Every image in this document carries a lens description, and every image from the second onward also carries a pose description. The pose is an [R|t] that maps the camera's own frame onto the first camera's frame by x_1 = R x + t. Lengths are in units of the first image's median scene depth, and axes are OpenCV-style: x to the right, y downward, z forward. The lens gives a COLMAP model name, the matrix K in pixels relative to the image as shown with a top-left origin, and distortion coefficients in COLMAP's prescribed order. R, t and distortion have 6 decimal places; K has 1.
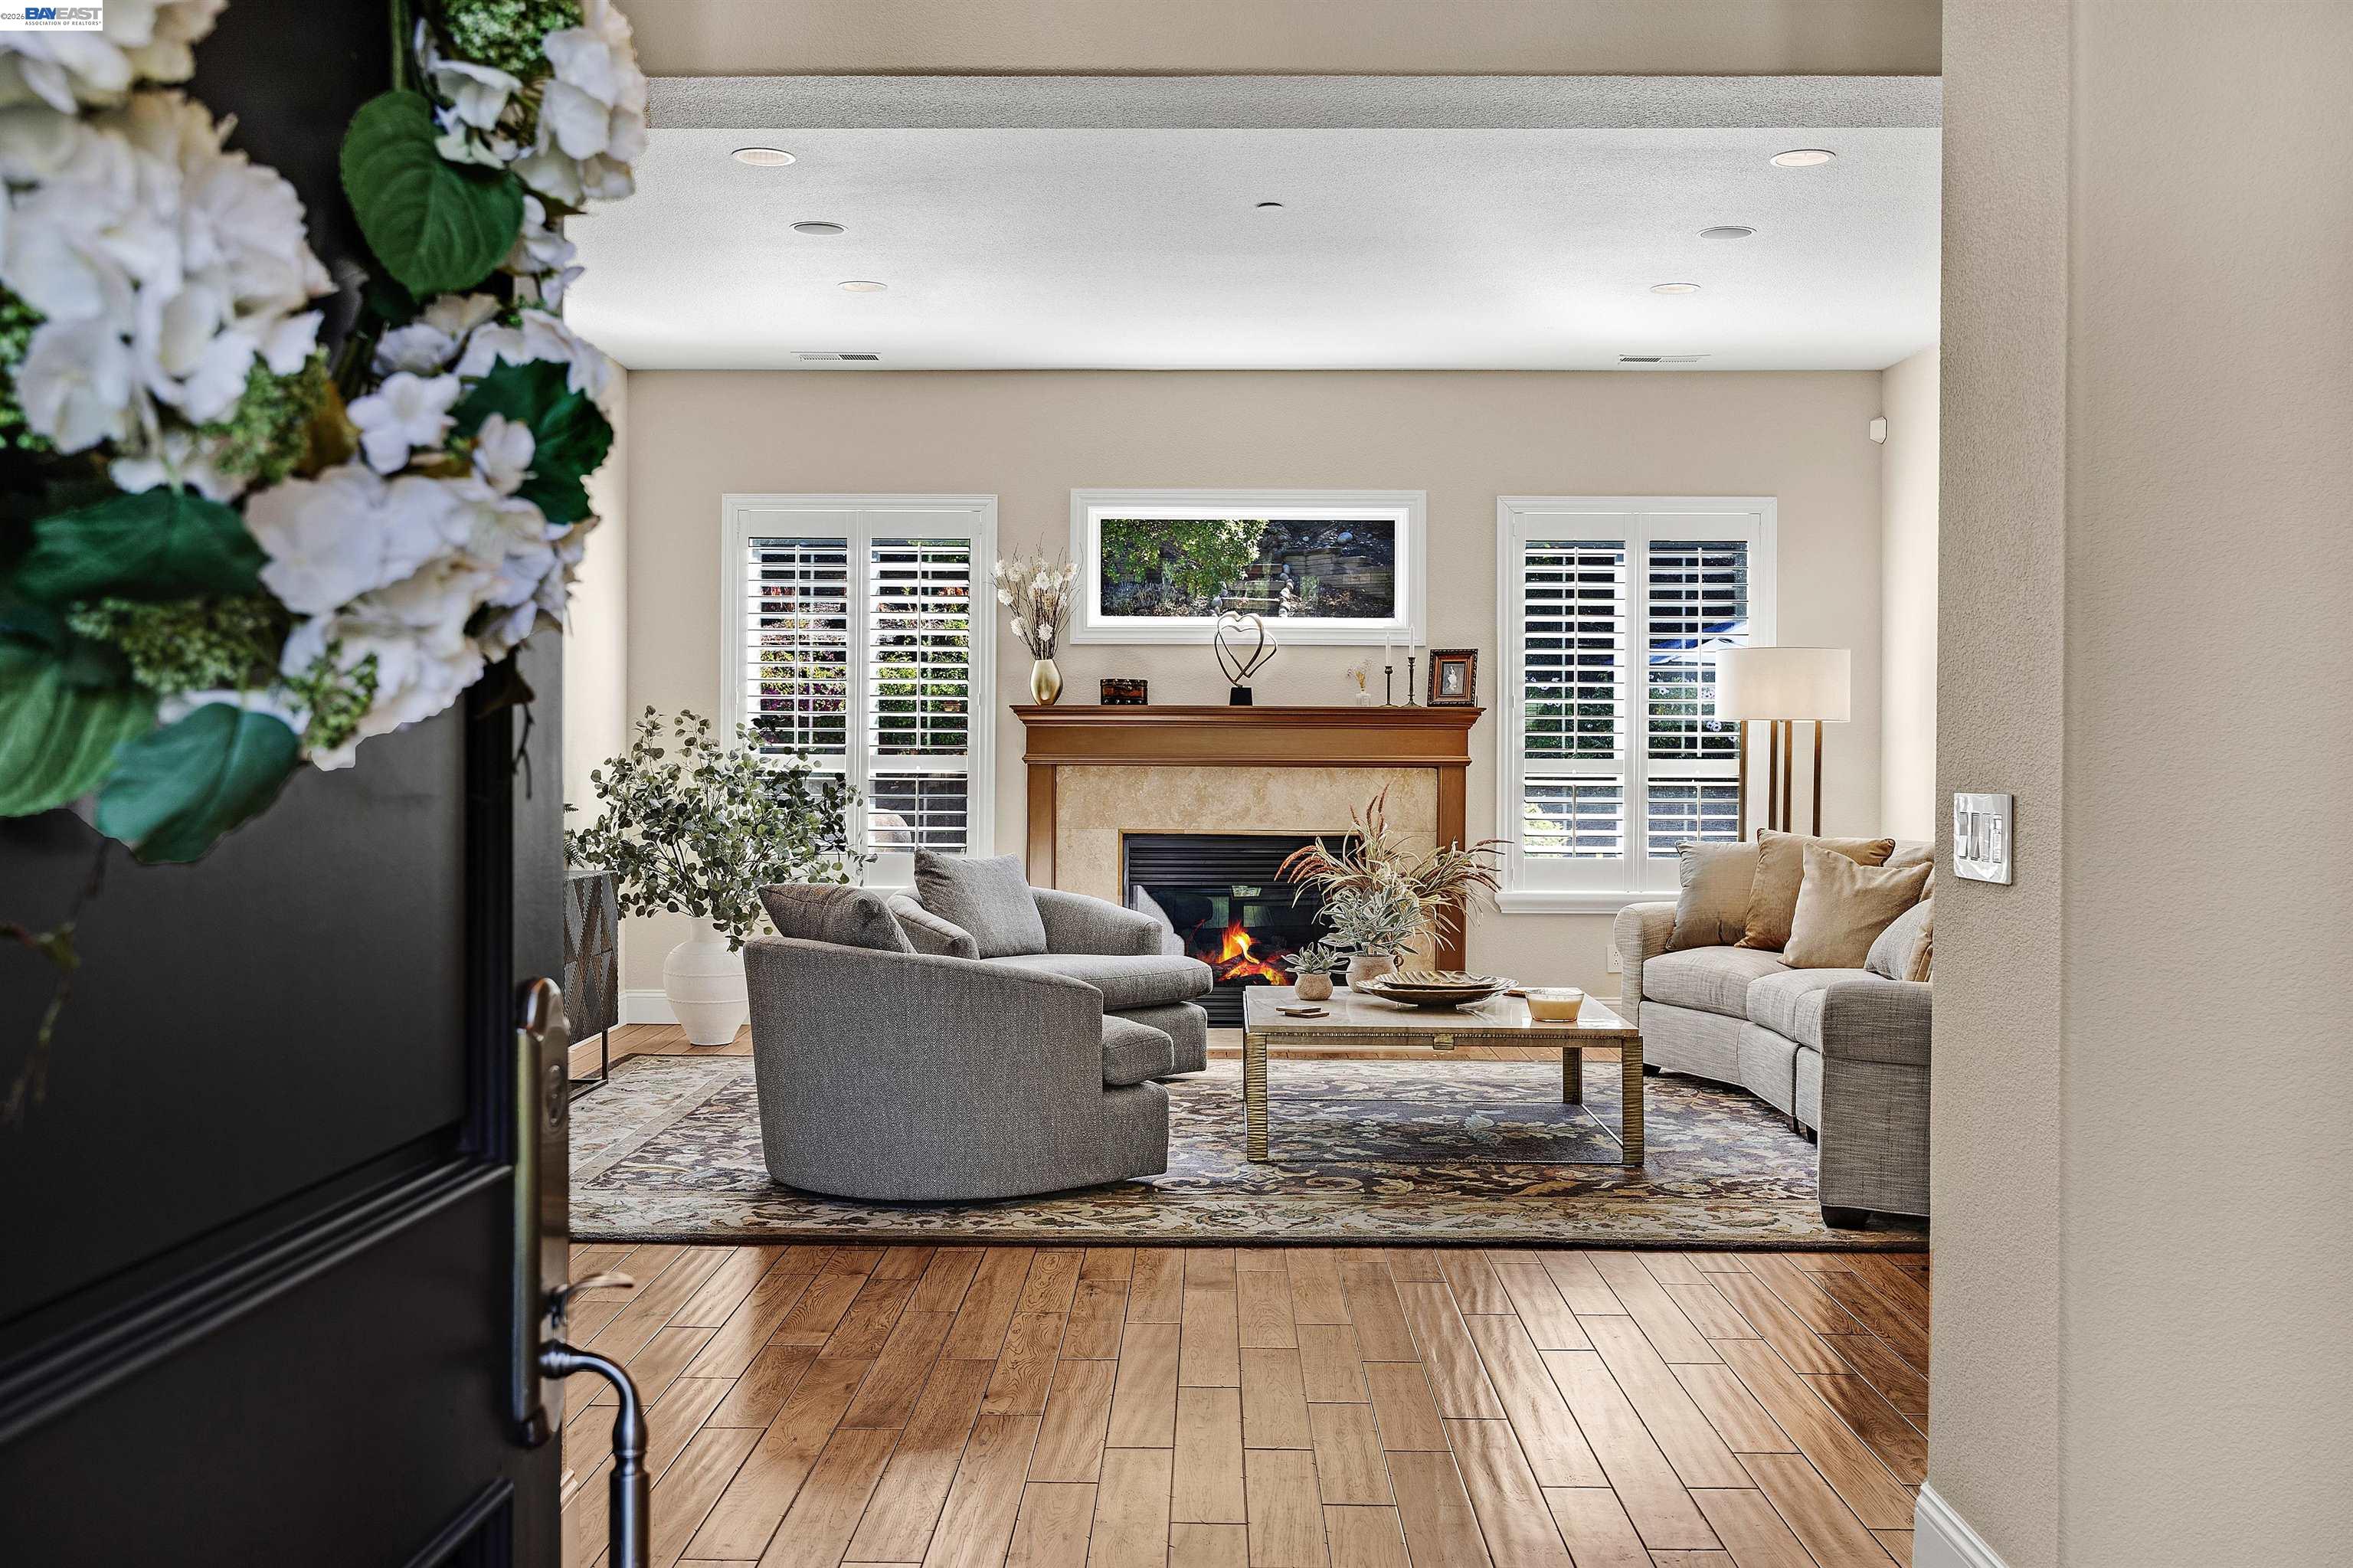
lens RADIAL K [[2260.8, 0, 1165.2], [0, 2260.8, 783.2], [0, 0, 1]] dist [-0.021748, 0.000000]
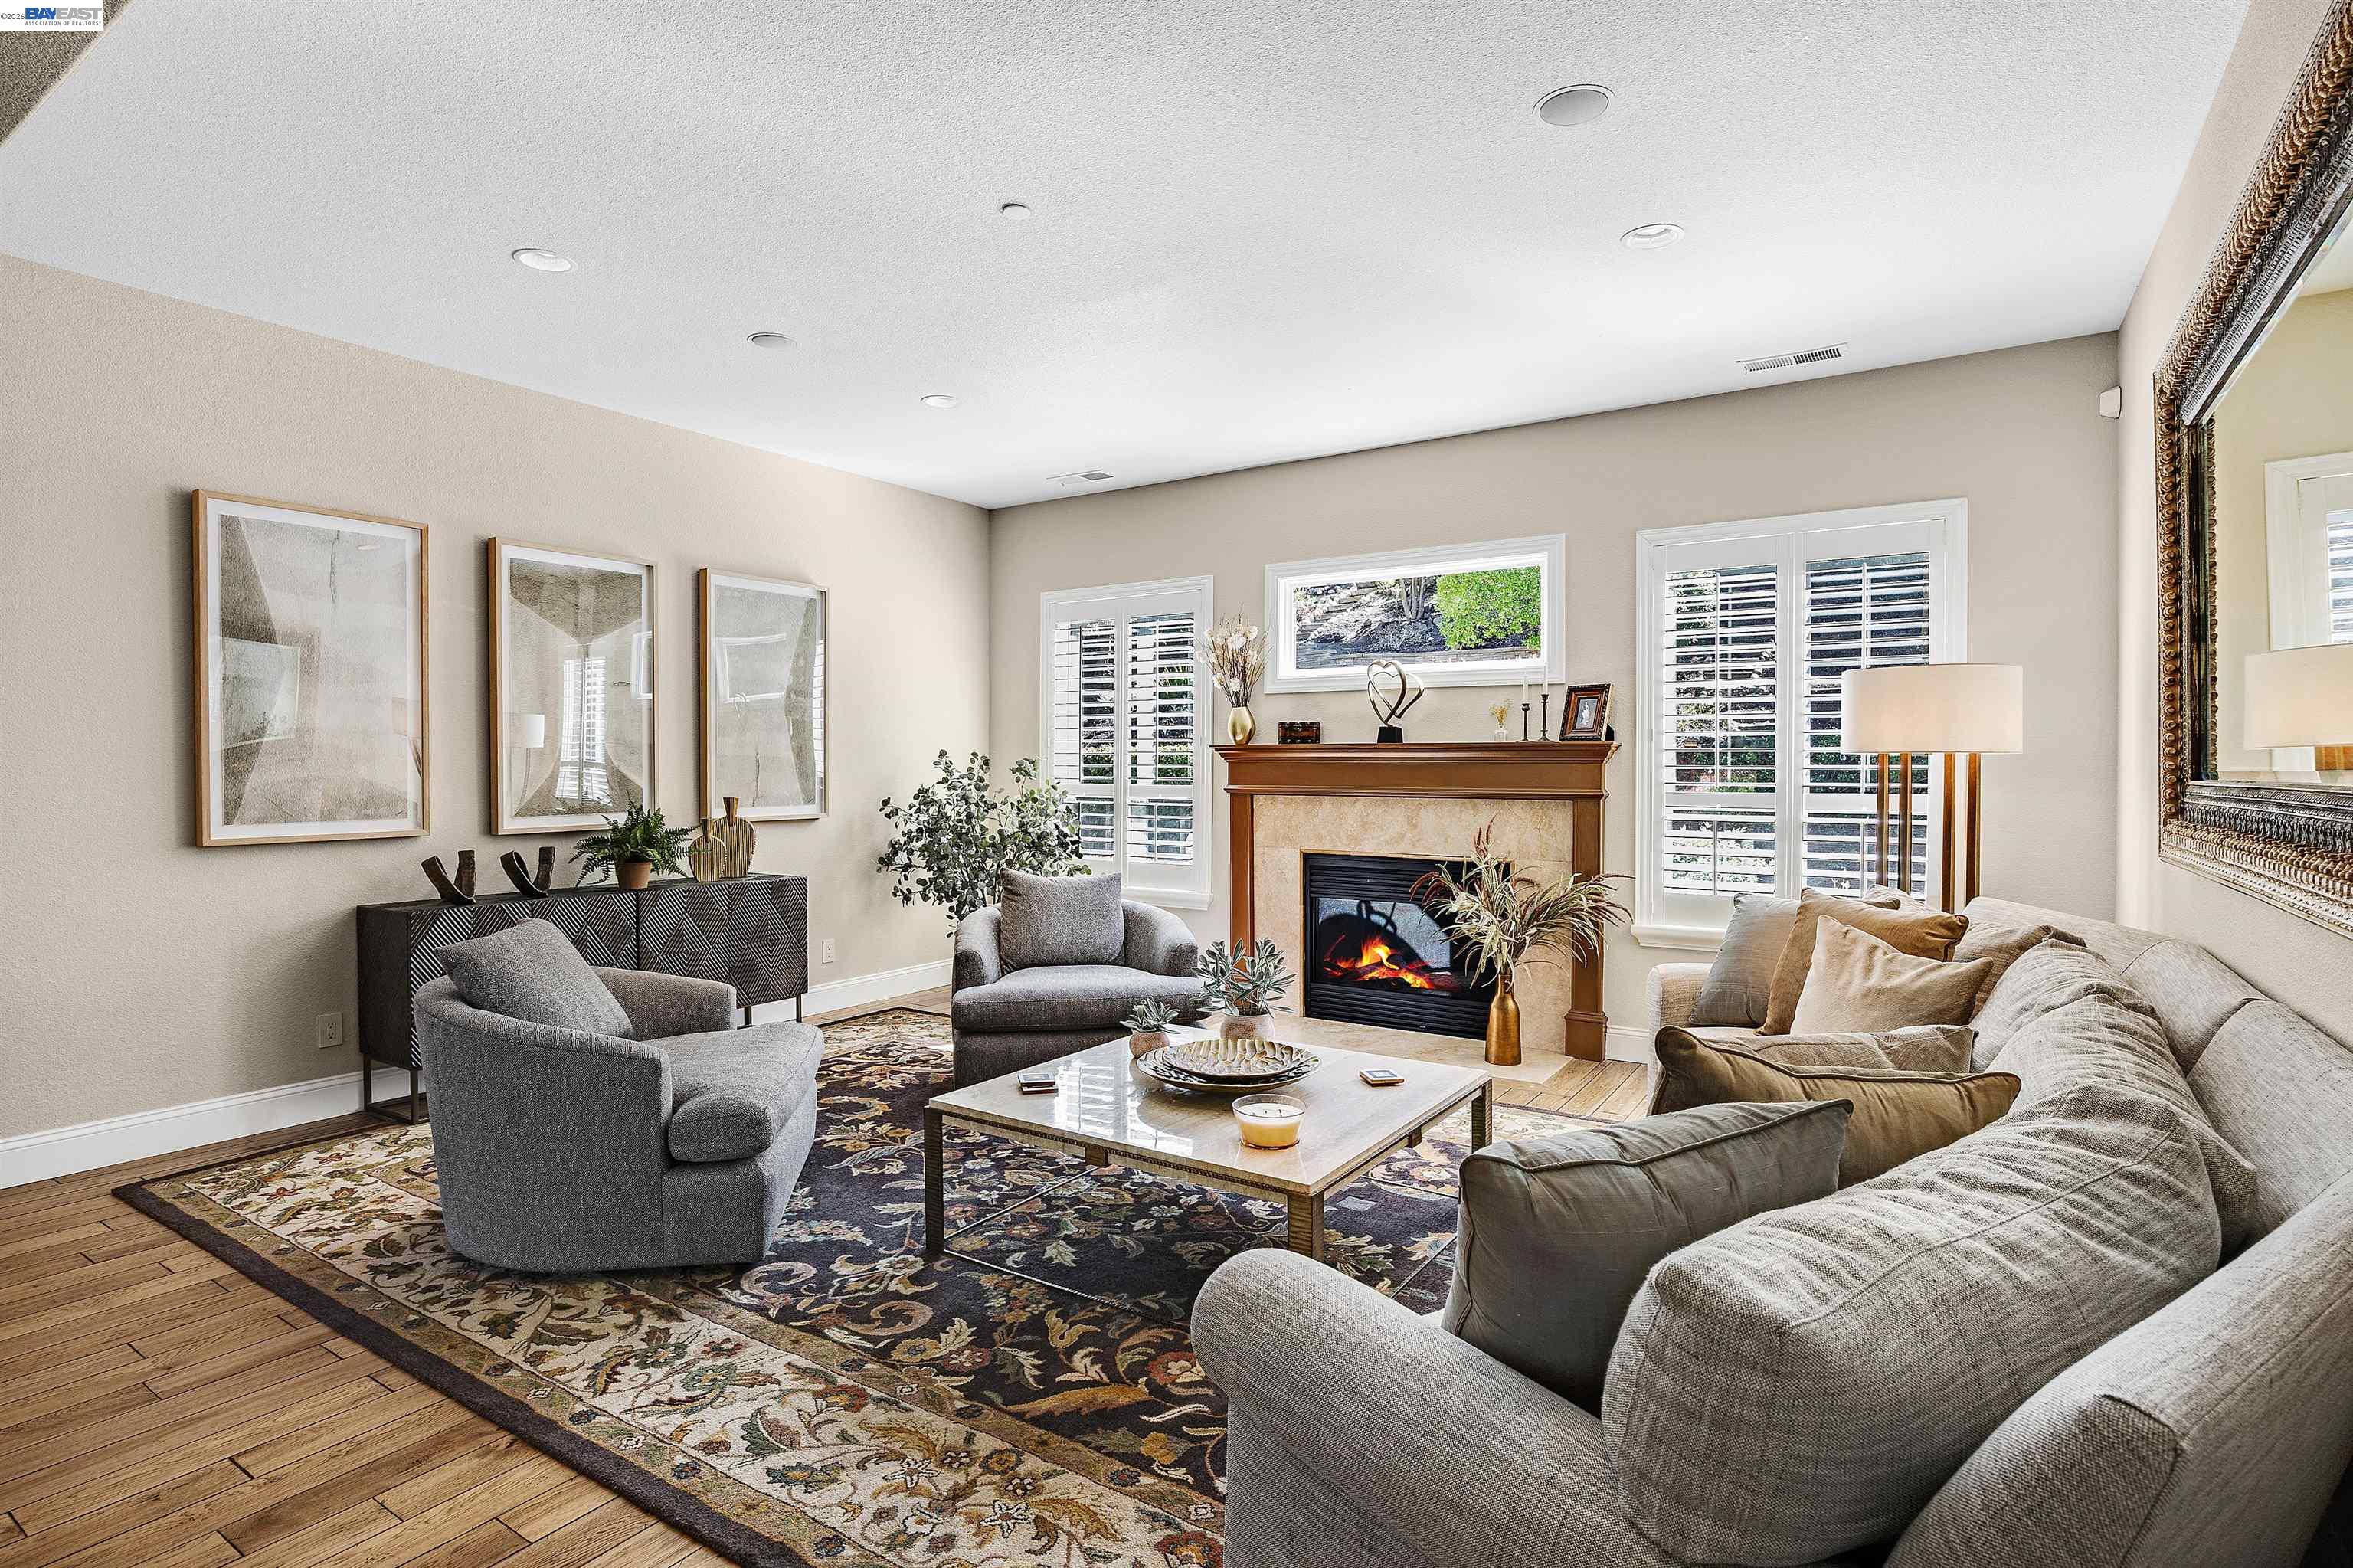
lens RADIAL K [[1187.1, 0, 1163.8], [0, 1187.1, 778.6], [0, 0, 1]] dist [-0.015470, 0.002481]
pose [[0.840104, 0.001847, -0.542422, 0.258893], [-0.003732, 0.999990, -0.002375, -0.014869], [0.542412, 0.004020, 0.840103, 0.445928]]
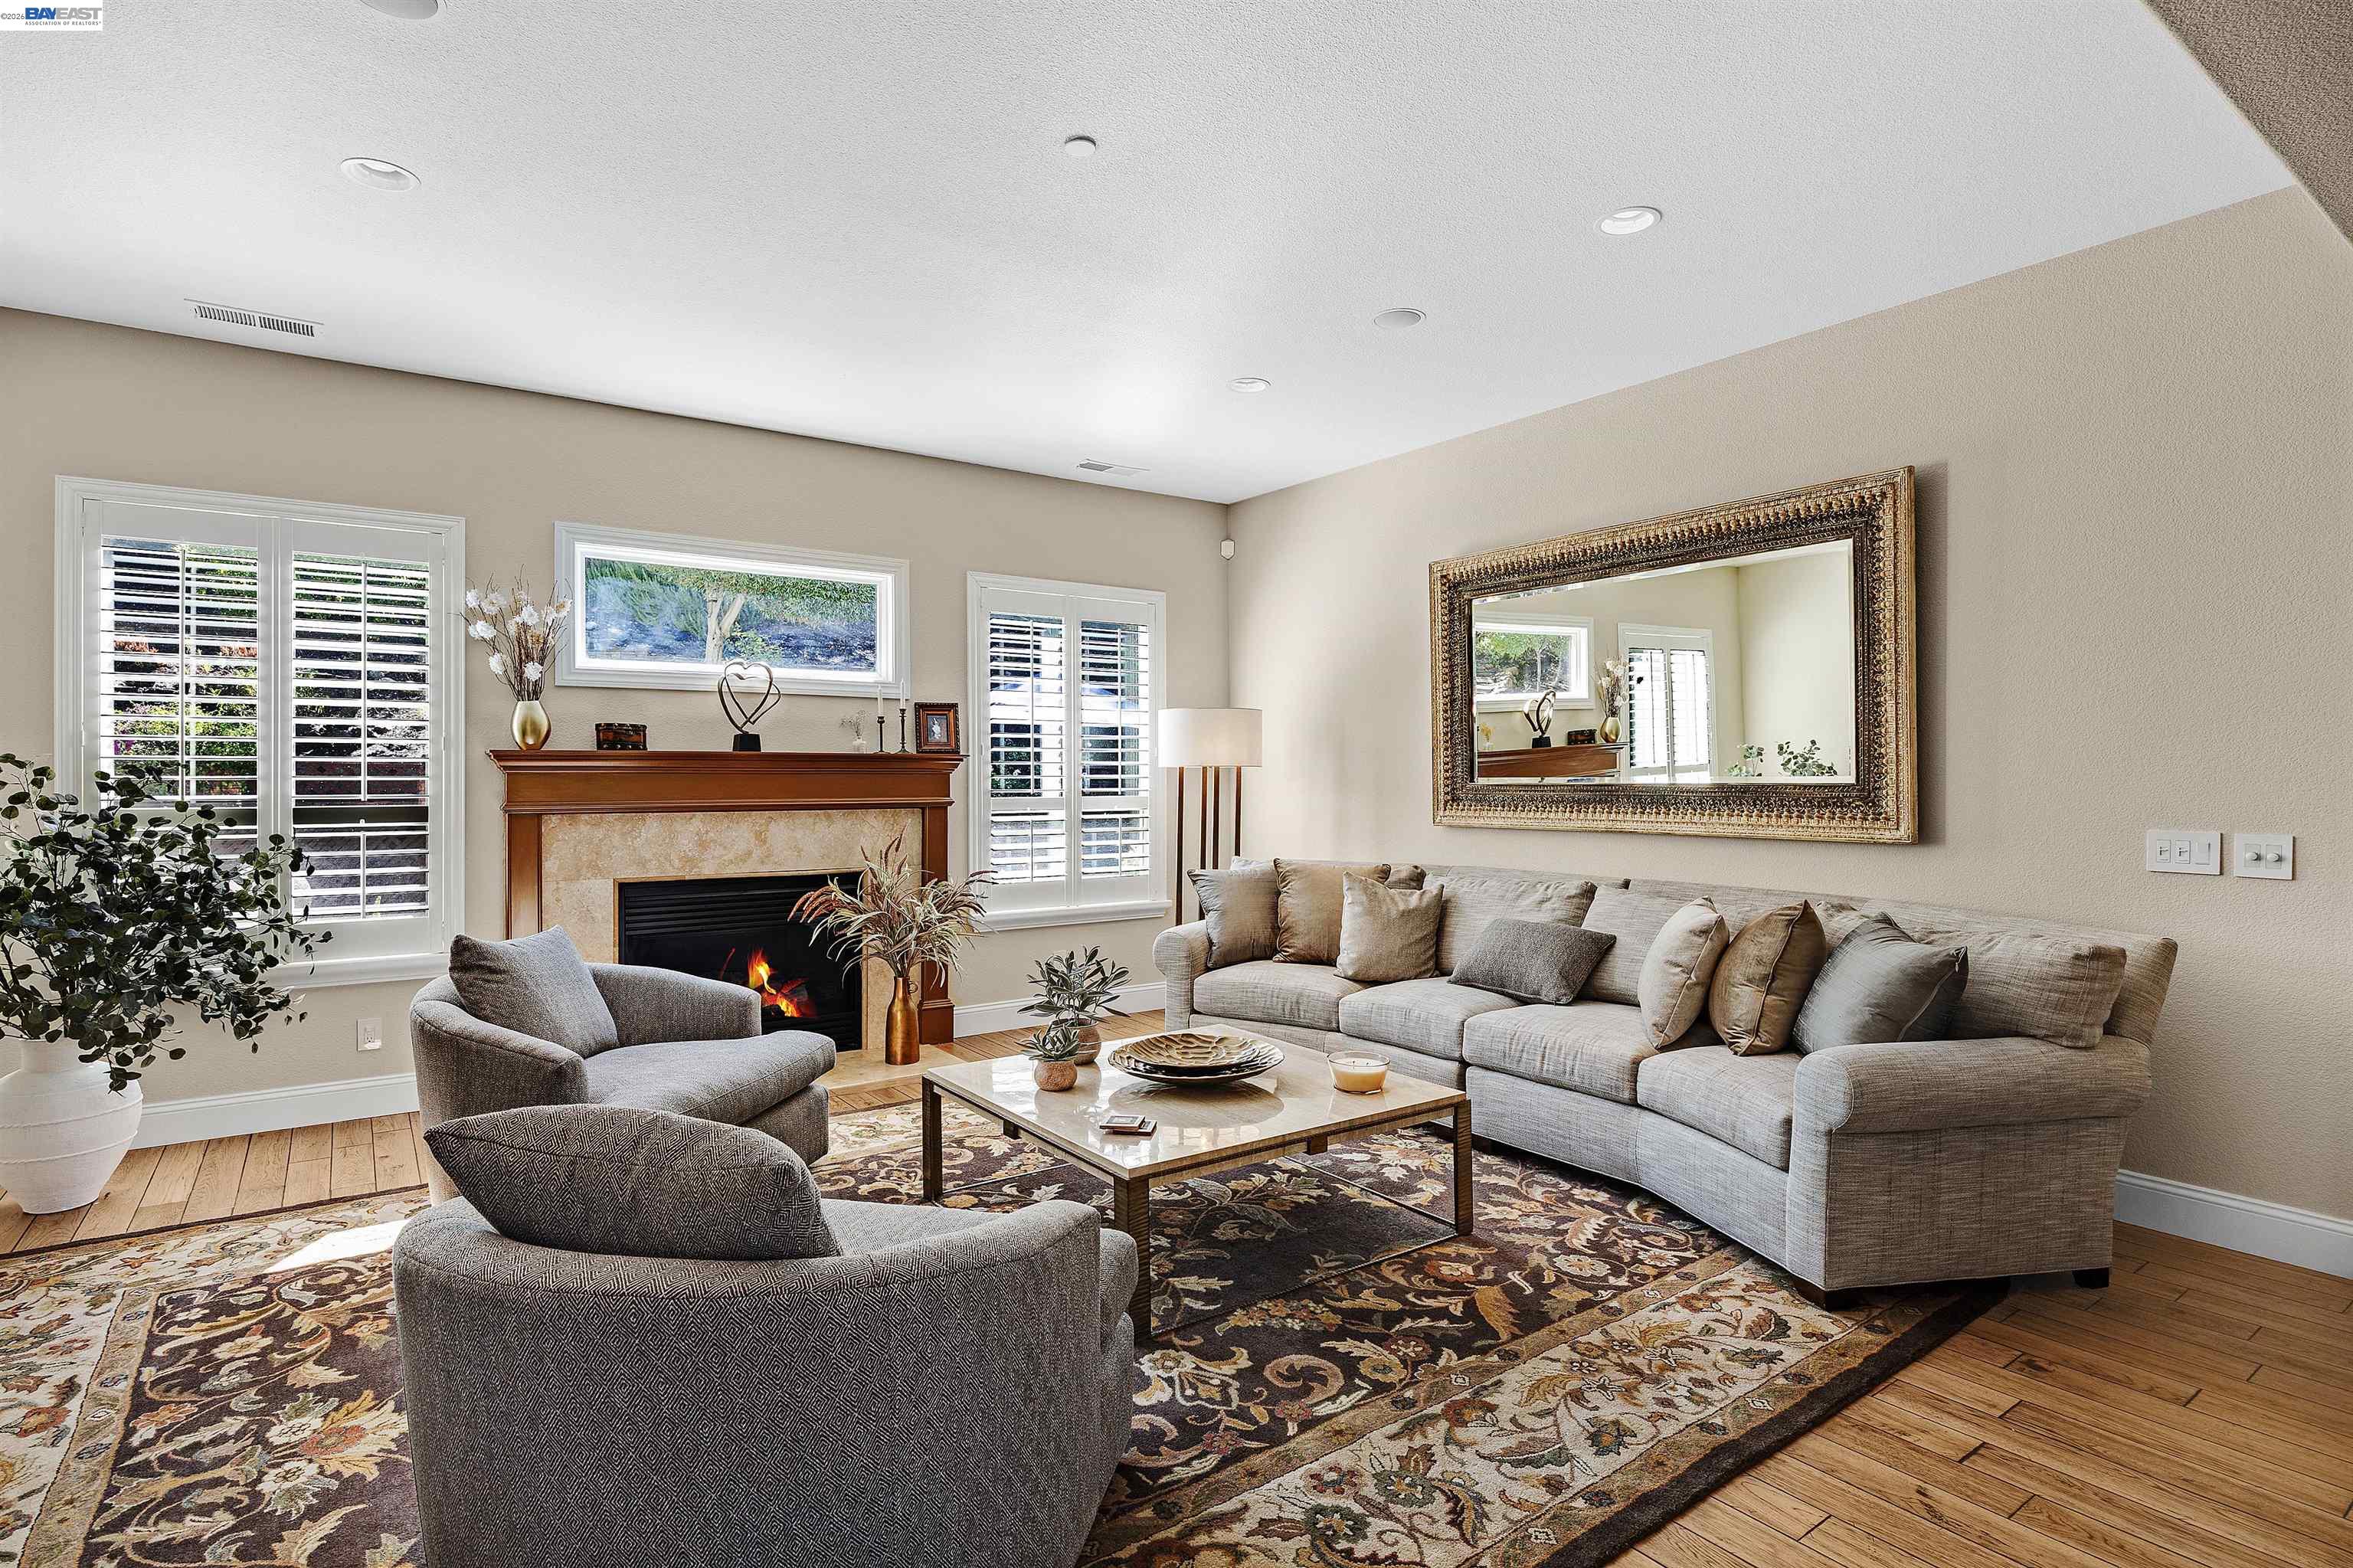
lens RADIAL K [[1187.1, 0, 1177.2], [0, 1187.1, 782.8], [0, 0, 1]] dist [-0.015470, 0.002481]
pose [[0.801239, -0.009748, 0.598265, -0.131326], [0.013254, 0.999911, -0.001458, -0.016983], [-0.598198, 0.009097, 0.801297, 0.455967]]
